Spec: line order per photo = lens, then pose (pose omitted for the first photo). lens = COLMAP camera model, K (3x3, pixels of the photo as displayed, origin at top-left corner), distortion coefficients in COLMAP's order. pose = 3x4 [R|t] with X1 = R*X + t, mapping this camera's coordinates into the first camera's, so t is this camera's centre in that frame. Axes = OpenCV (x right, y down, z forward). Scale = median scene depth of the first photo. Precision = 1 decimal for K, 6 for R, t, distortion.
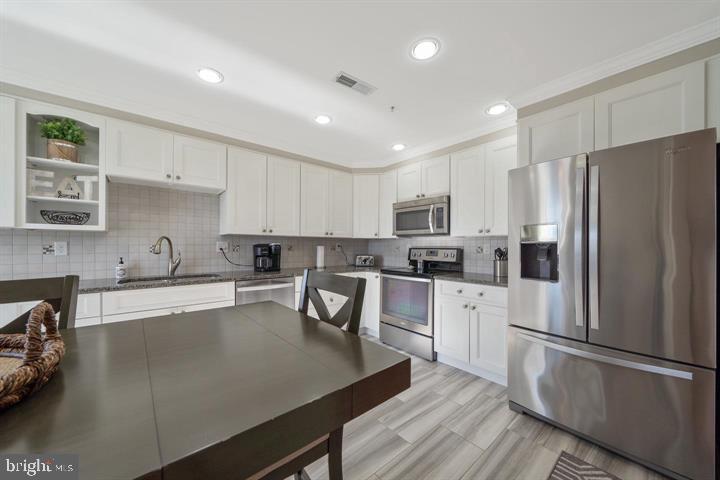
lens RADIAL K [[266.1, 0, 359.6], [0, 266.1, 244.3], [0, 0, 1]] dist [0.001845, 0.000286]
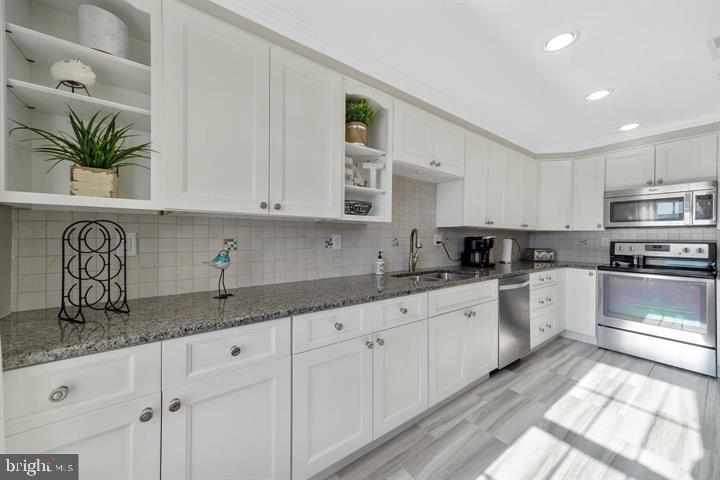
lens RADIAL K [[262.0, 0, 359.4], [0, 262.0, 236.8], [0, 0, 1]] dist [0.001130, 0.000319]
pose [[0.996691, 0.001074, -0.081275, -0.711596], [-0.001140, 0.999999, -0.000756, -0.000665], [0.081274, 0.000847, 0.996691, 0.072186]]
